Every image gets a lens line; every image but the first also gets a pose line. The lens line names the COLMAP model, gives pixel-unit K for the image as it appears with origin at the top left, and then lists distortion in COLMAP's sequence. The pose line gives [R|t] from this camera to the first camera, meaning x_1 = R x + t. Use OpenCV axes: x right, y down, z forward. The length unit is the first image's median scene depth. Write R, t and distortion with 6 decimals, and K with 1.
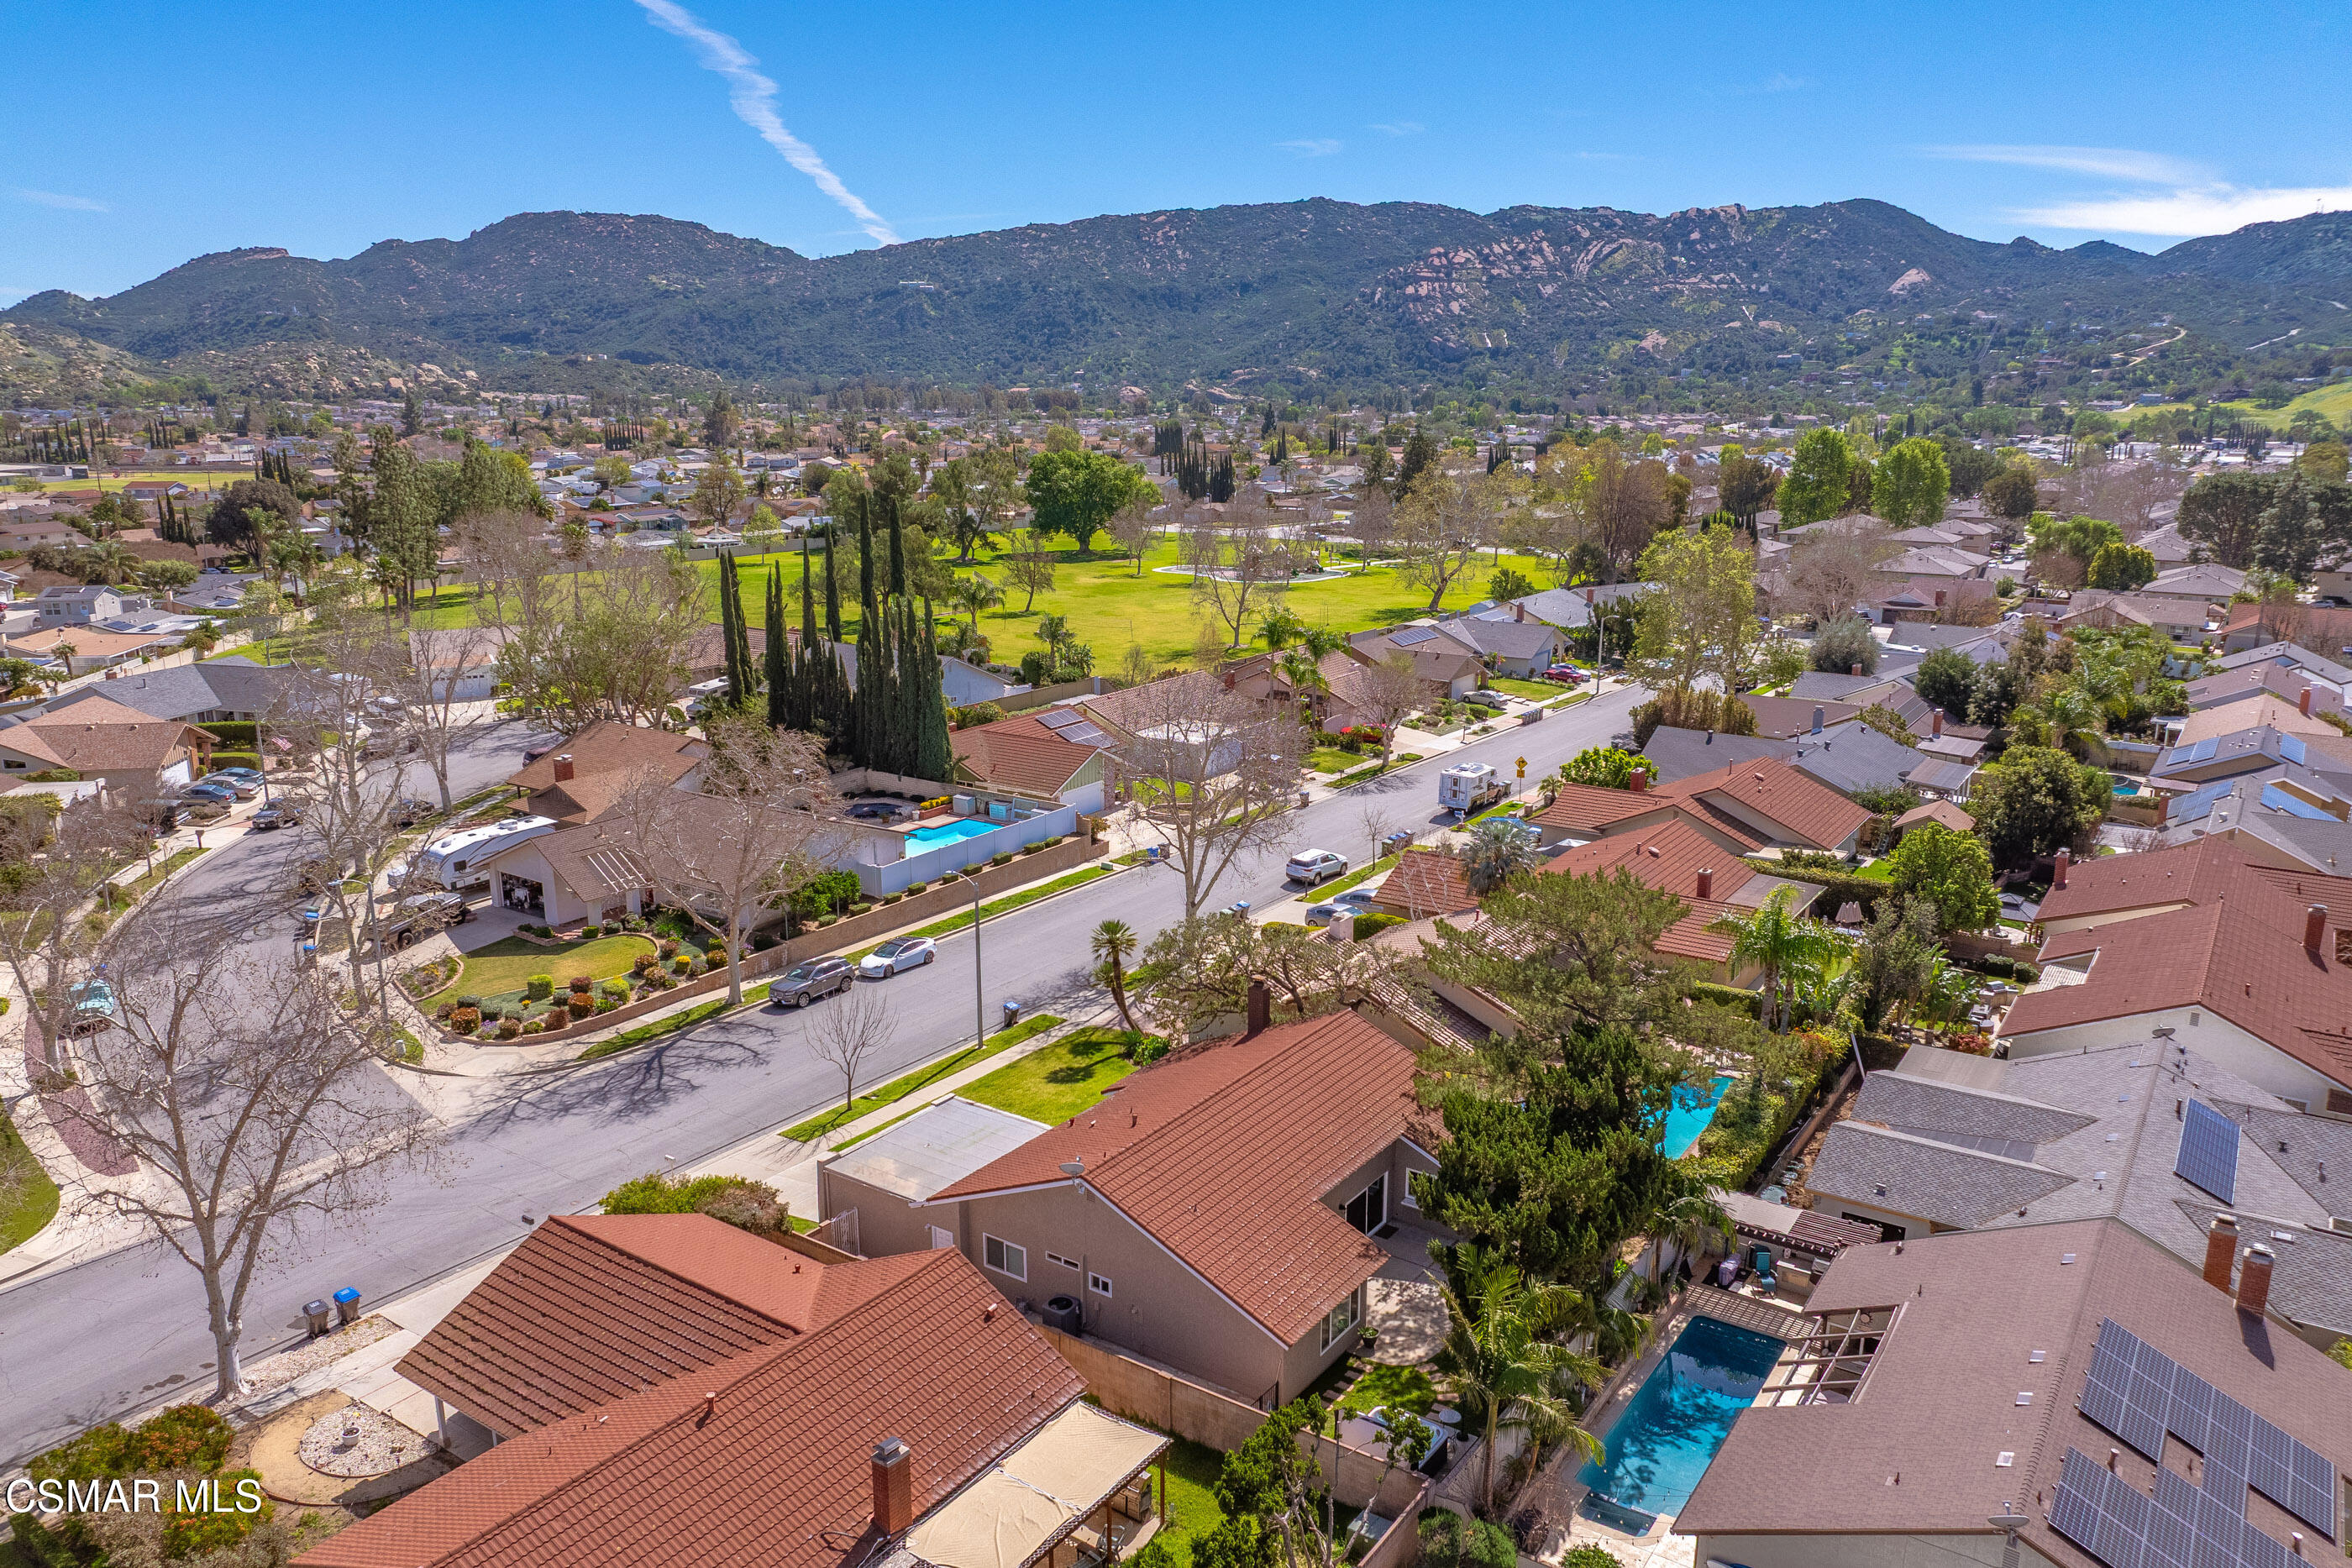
lens RADIAL K [[1654.8, 0, 1183.1], [0, 1654.8, 795.2], [0, 0, 1]] dist [-0.032636, -0.005948]
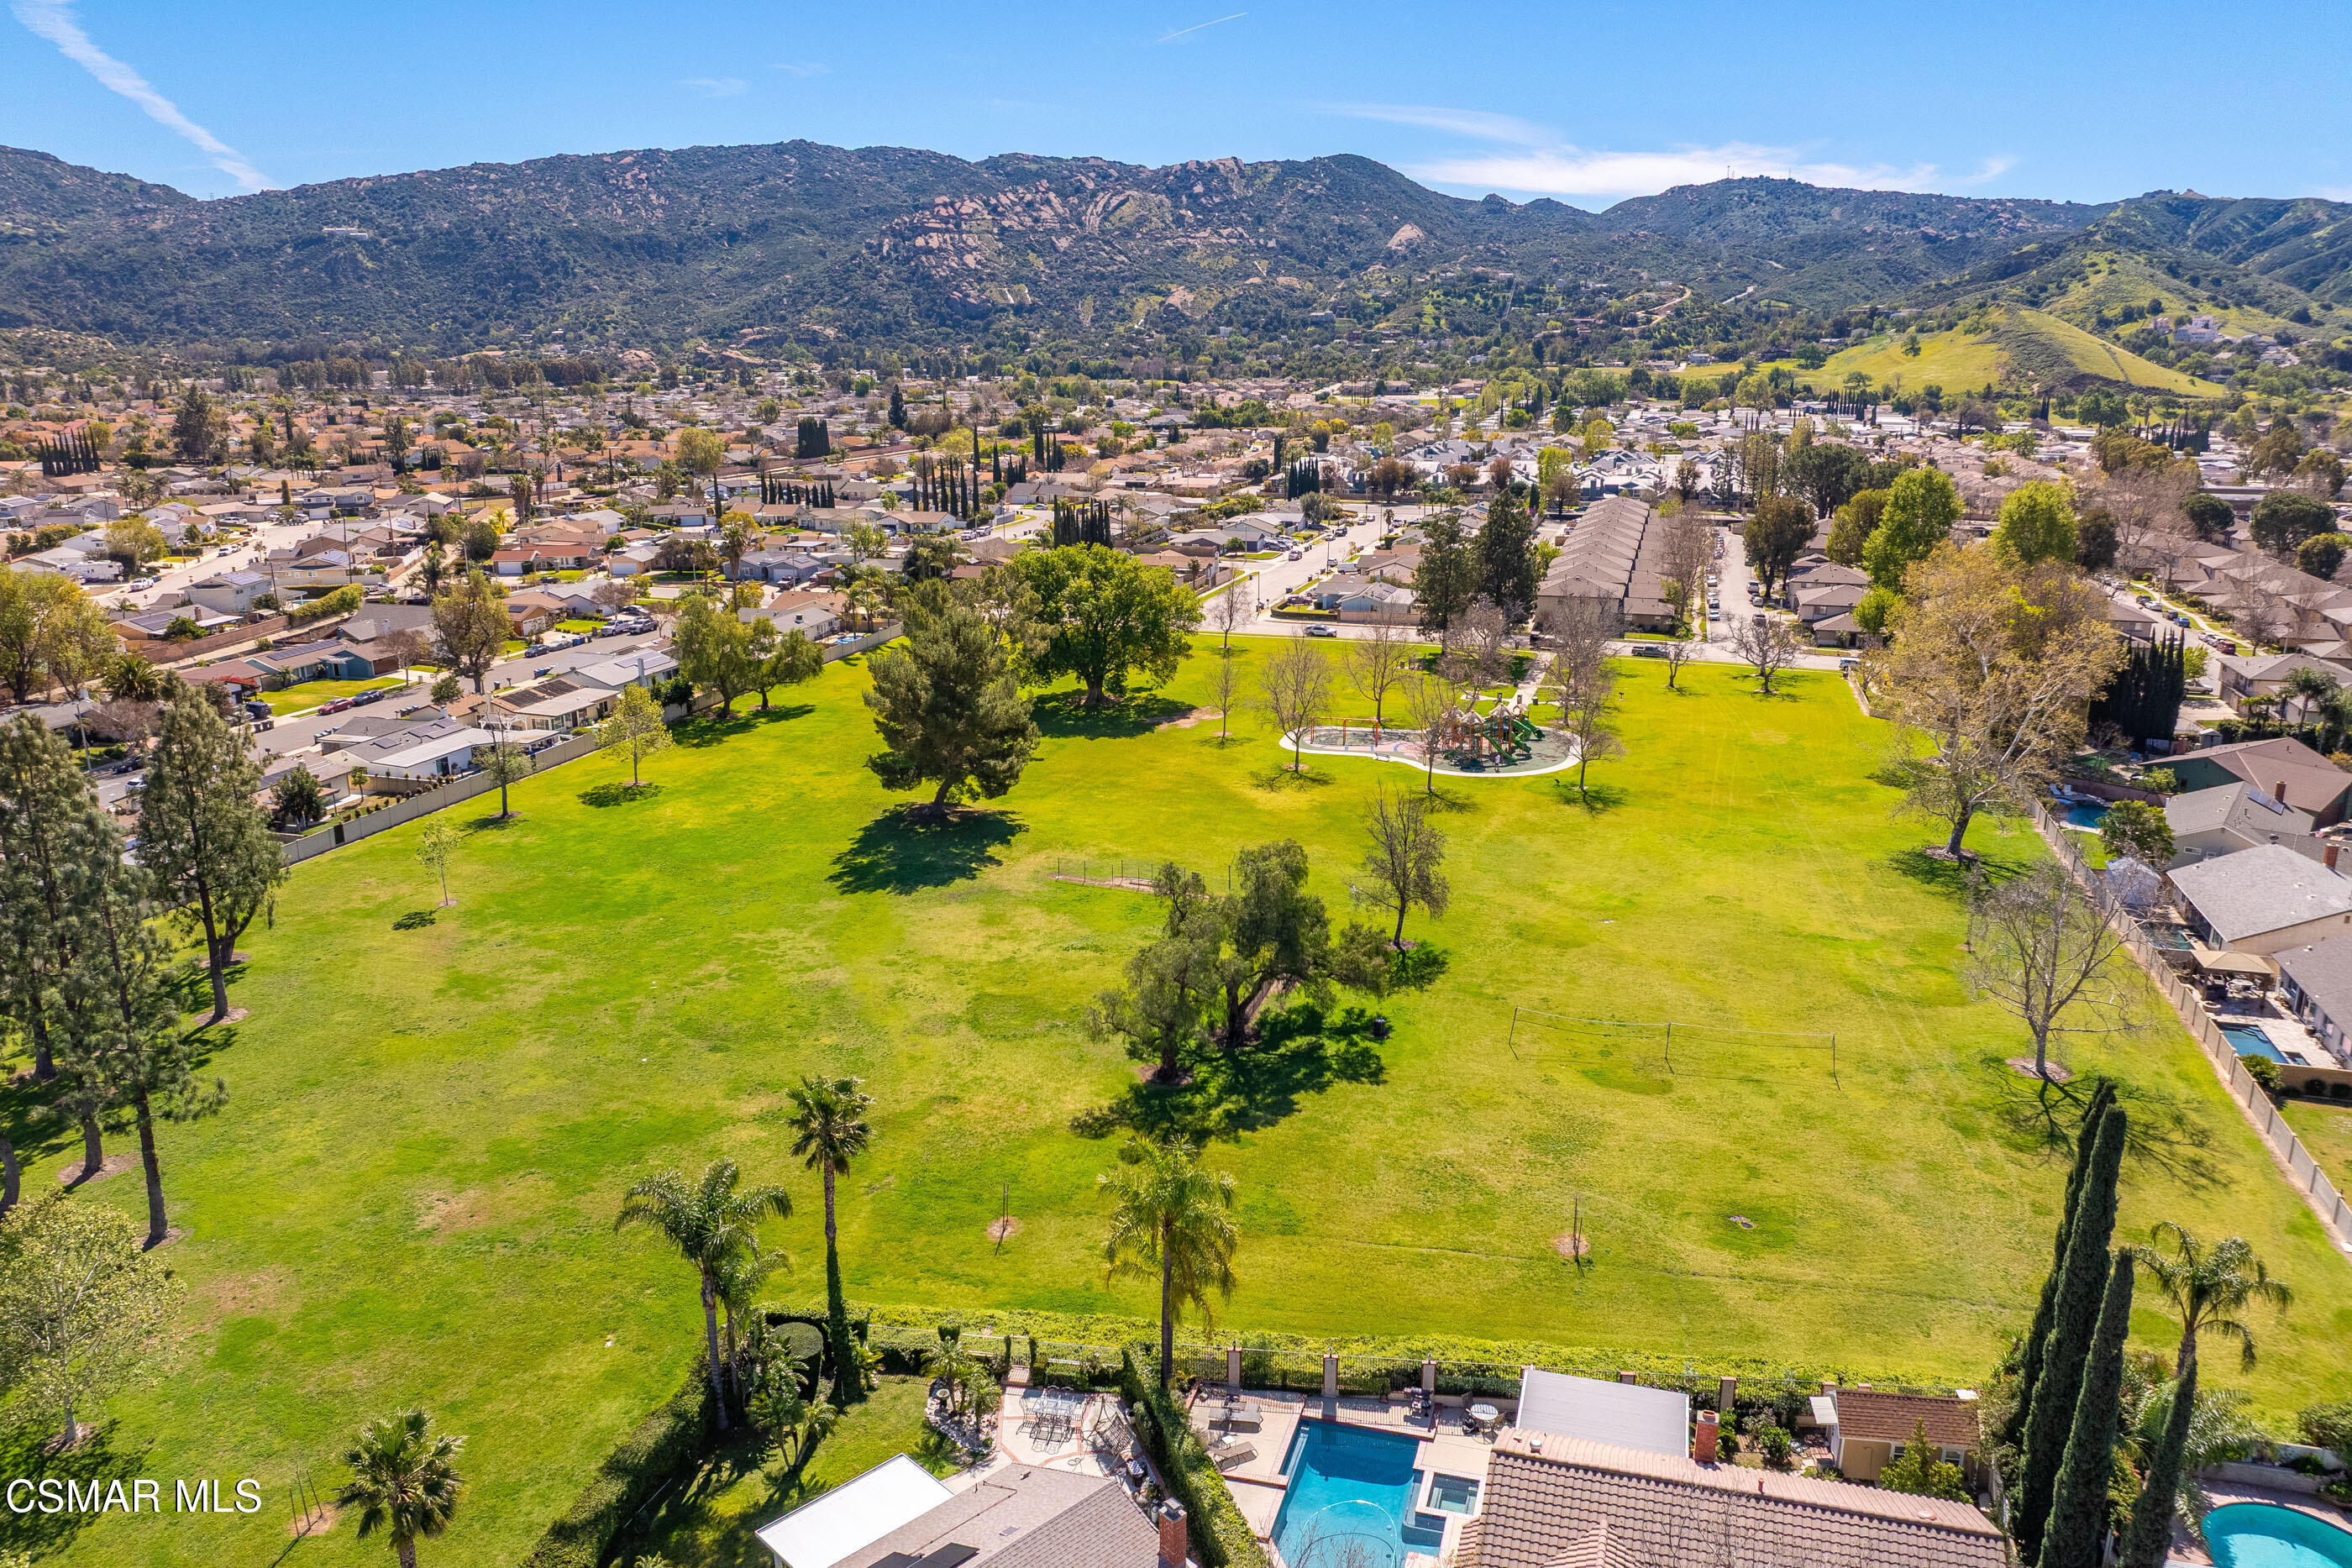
lens RADIAL K [[1654.8, 0, 1183.1], [0, 1654.8, 795.2], [0, 0, 1]] dist [-0.032636, -0.005948]
pose [[0.949316, -0.086394, 0.302217, -0.158295], [0.077336, 0.996127, 0.041833, -0.092042], [-0.304661, -0.016341, 0.952321, 0.250296]]
